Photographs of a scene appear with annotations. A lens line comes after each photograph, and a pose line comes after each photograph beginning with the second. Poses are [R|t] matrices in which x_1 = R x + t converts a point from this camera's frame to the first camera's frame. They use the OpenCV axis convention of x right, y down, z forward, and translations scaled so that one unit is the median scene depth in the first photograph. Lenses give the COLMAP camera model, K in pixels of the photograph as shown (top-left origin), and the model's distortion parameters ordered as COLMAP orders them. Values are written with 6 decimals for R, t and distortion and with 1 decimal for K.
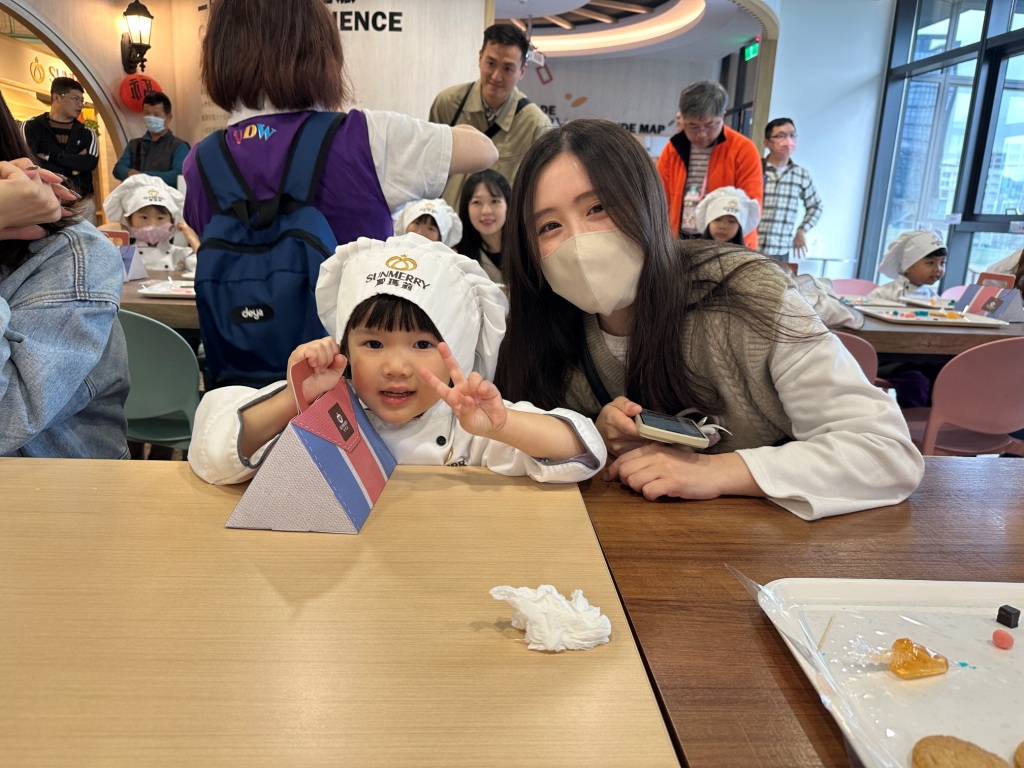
lens RADIAL K [[732.3, 0, 517.2], [0, 732.3, 382.0], [0, 0, 1]] dist [0.011015, -0.018505]
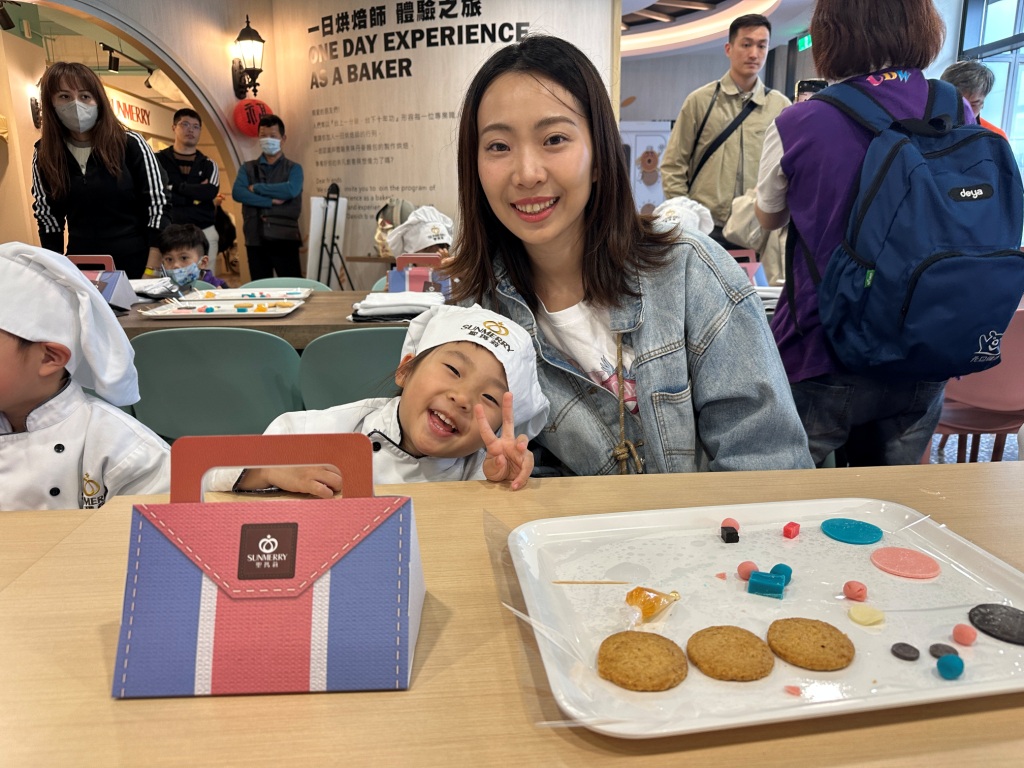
lens RADIAL K [[732.3, 0, 517.2], [0, 732.3, 382.0], [0, 0, 1]] dist [0.011015, -0.018505]
pose [[0.998286, -0.058421, 0.003494, -0.160240], [0.058437, 0.998280, -0.004738, -0.005794], [-0.003212, 0.004935, 0.999983, -0.003257]]
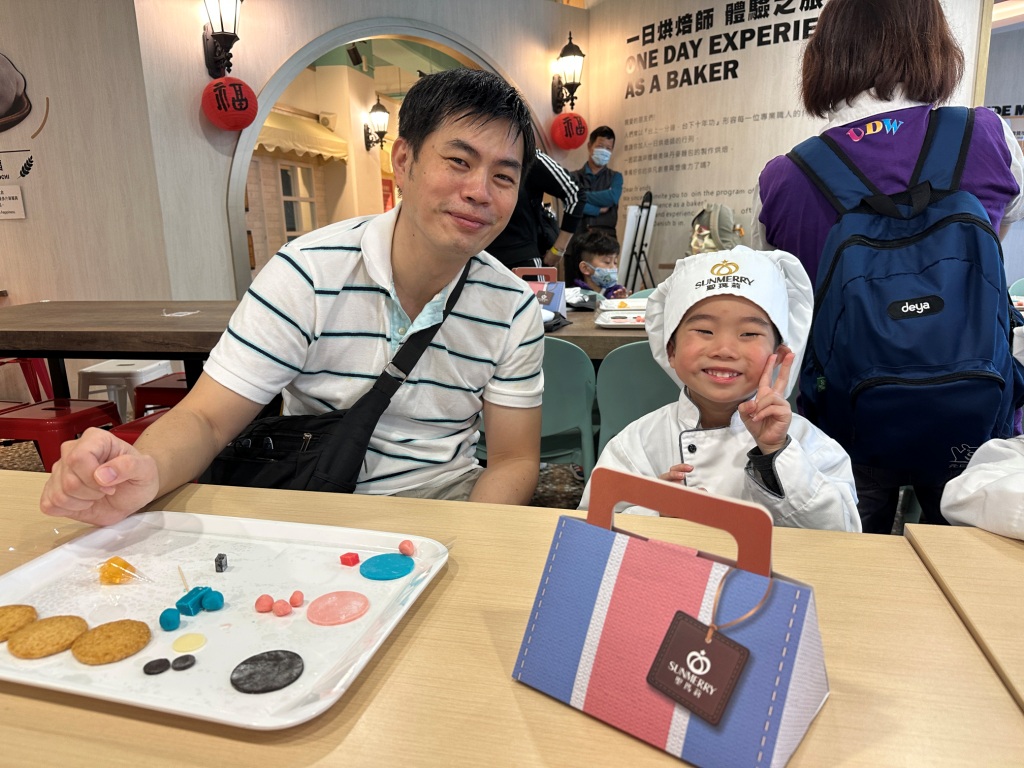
lens RADIAL K [[732.3, 0, 517.2], [0, 732.3, 382.0], [0, 0, 1]] dist [0.011015, -0.018505]
pose [[0.956868, -0.015761, -0.290097, -0.259478], [0.009964, 0.999720, -0.021449, -0.013356], [0.290354, 0.017633, 0.956757, -0.009879]]
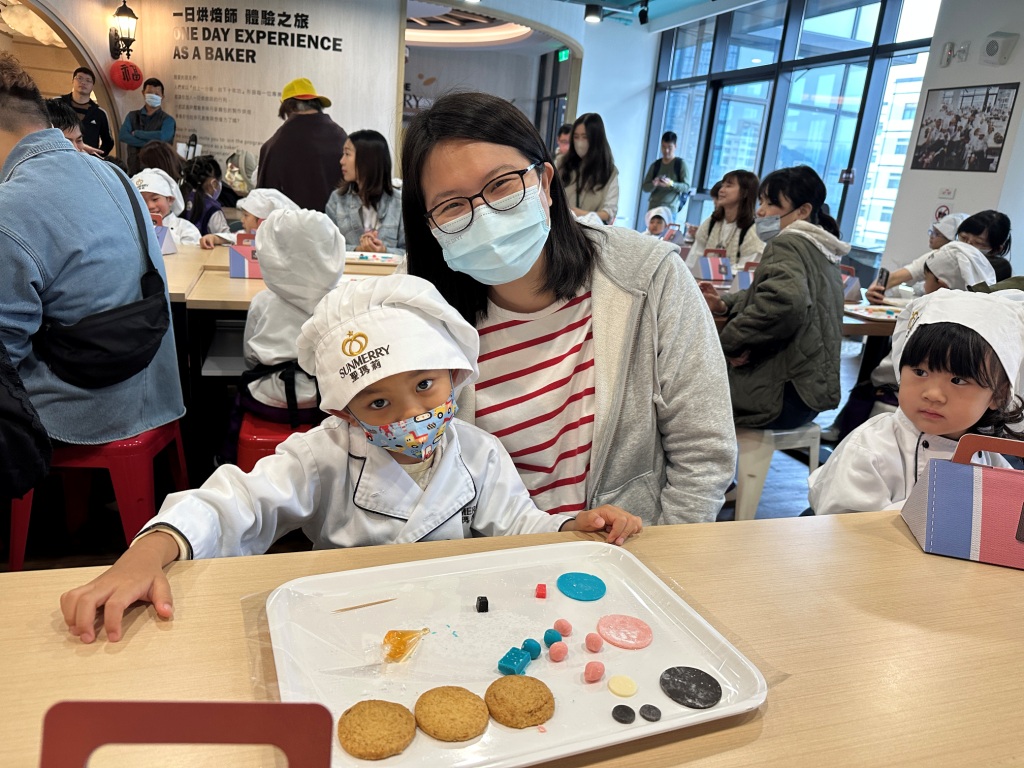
lens RADIAL K [[728.2, 0, 512.0], [0, 728.2, 384.0], [0, 0, 1]] dist [0.006307, -0.005314]
pose [[0.970585, -0.030302, 0.238843, -0.153107], [0.014913, 0.997710, 0.065977, 0.076745], [-0.240295, -0.060474, 0.968814, -0.427093]]
